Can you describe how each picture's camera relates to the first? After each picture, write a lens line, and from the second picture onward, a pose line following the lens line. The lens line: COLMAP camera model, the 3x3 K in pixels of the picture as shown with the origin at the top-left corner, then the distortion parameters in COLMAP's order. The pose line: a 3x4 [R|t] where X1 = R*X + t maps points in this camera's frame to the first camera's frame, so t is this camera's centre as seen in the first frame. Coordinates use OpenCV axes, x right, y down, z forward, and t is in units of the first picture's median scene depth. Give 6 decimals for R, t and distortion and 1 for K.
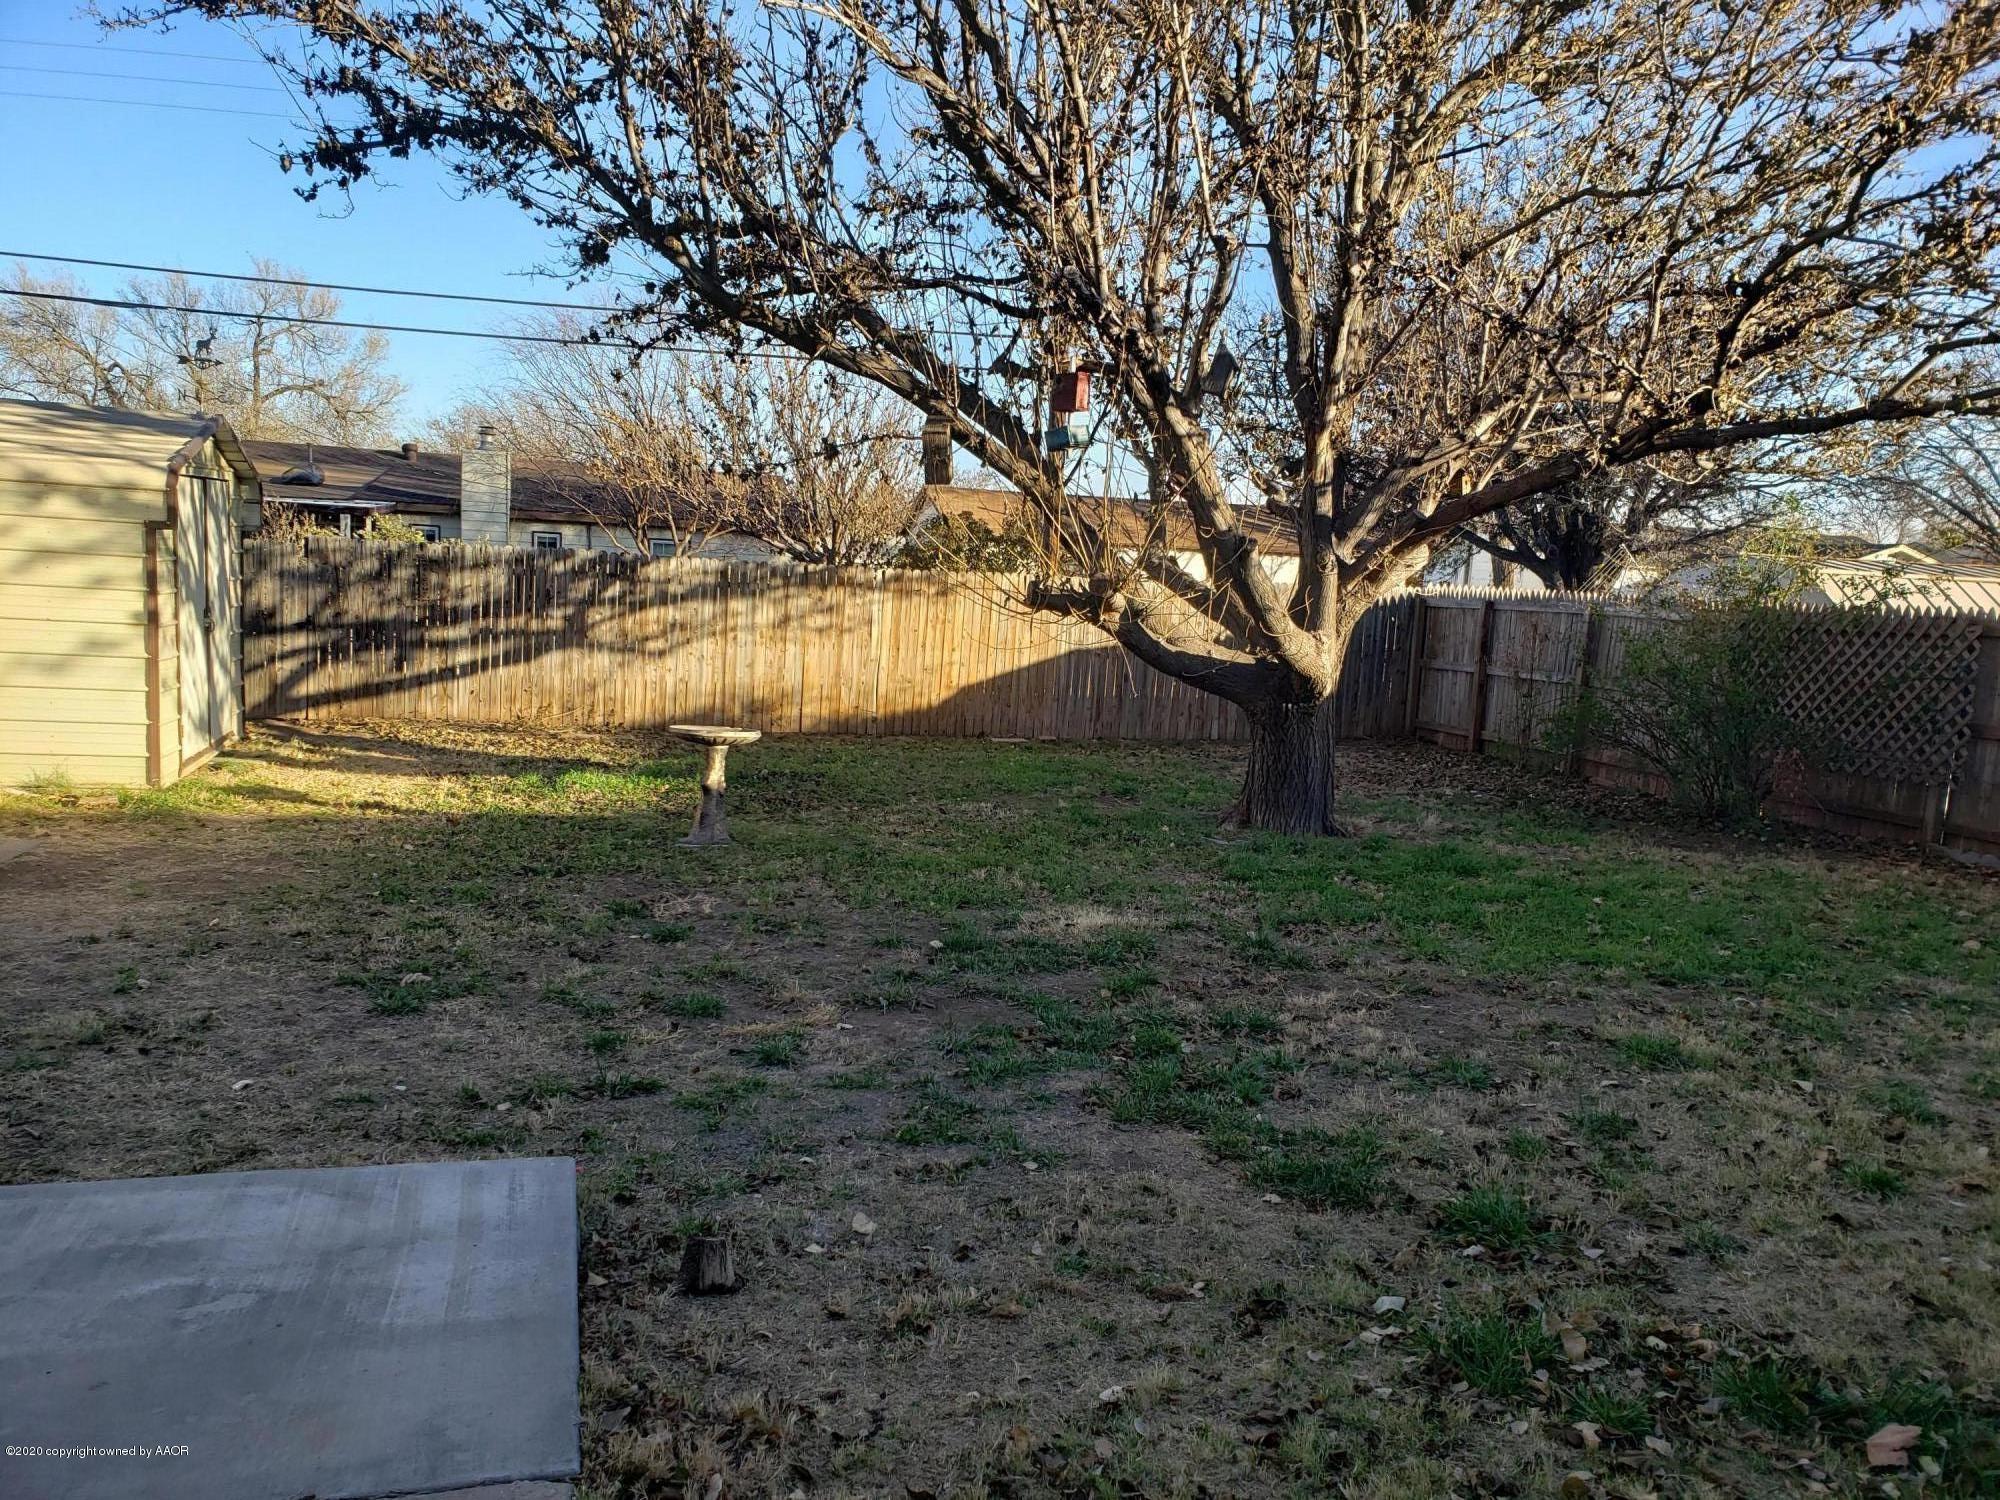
lens RADIAL K [[1548.8, 0, 1000.4], [0, 1548.8, 751.5], [0, 0, 1]] dist [0.026171, -0.001910]
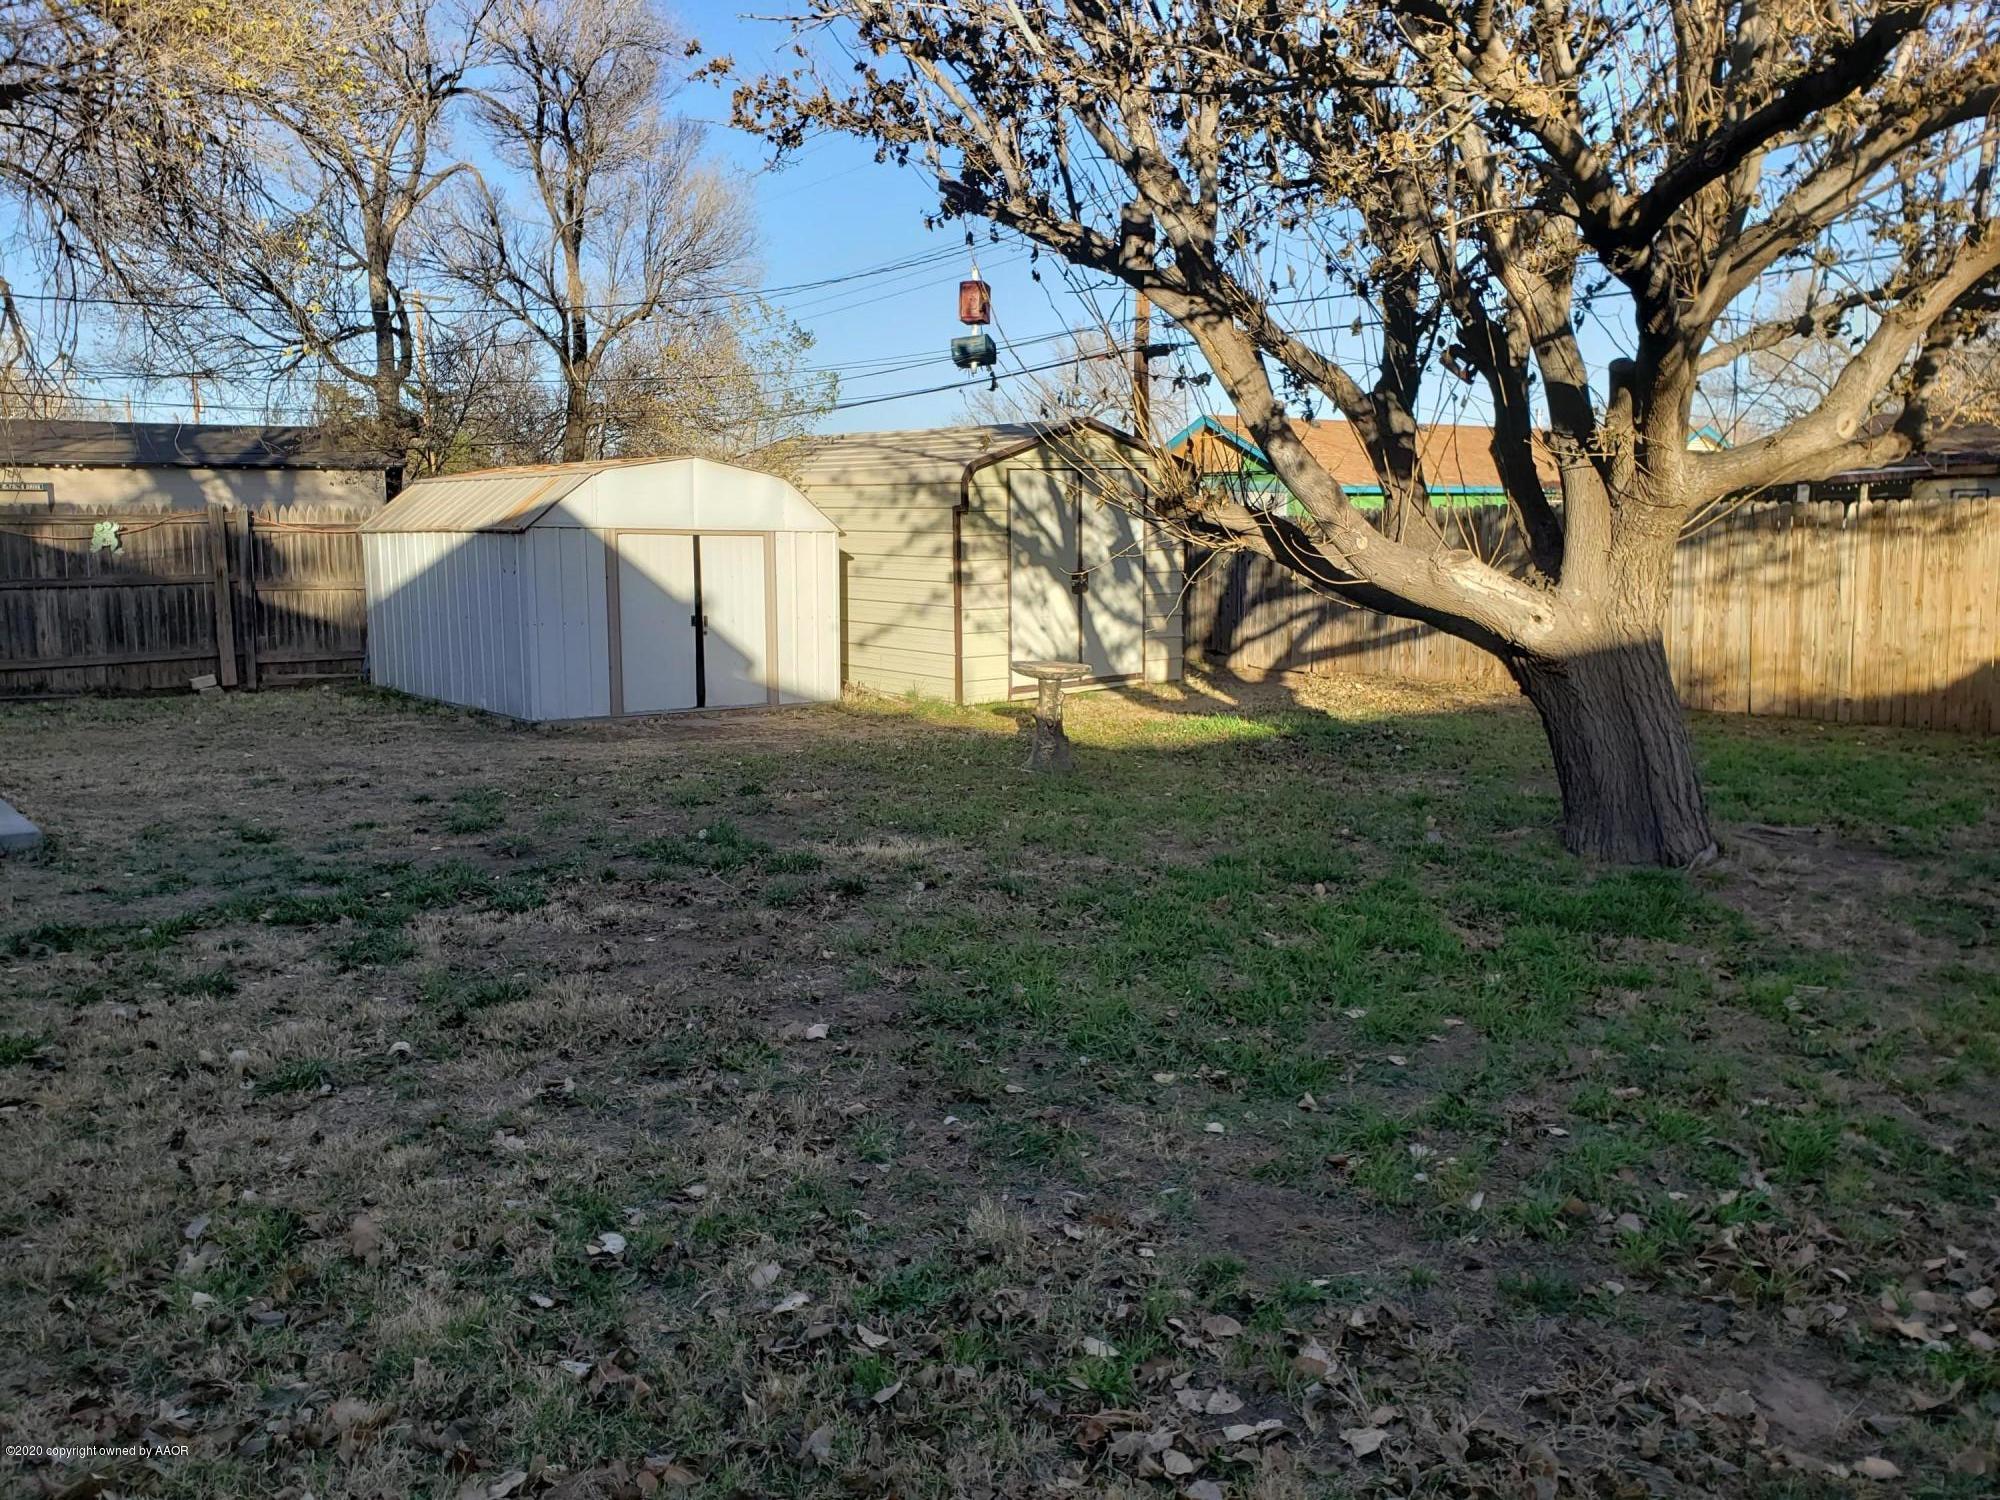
lens RADIAL K [[1548.8, 0, 1003.1], [0, 1548.8, 743.7], [0, 0, 1]] dist [0.026171, -0.001910]
pose [[0.422786, 0.075151, -0.903108, 0.449430], [-0.074468, 0.996066, 0.048025, -0.006281], [0.903165, 0.046948, 0.426720, 0.309907]]
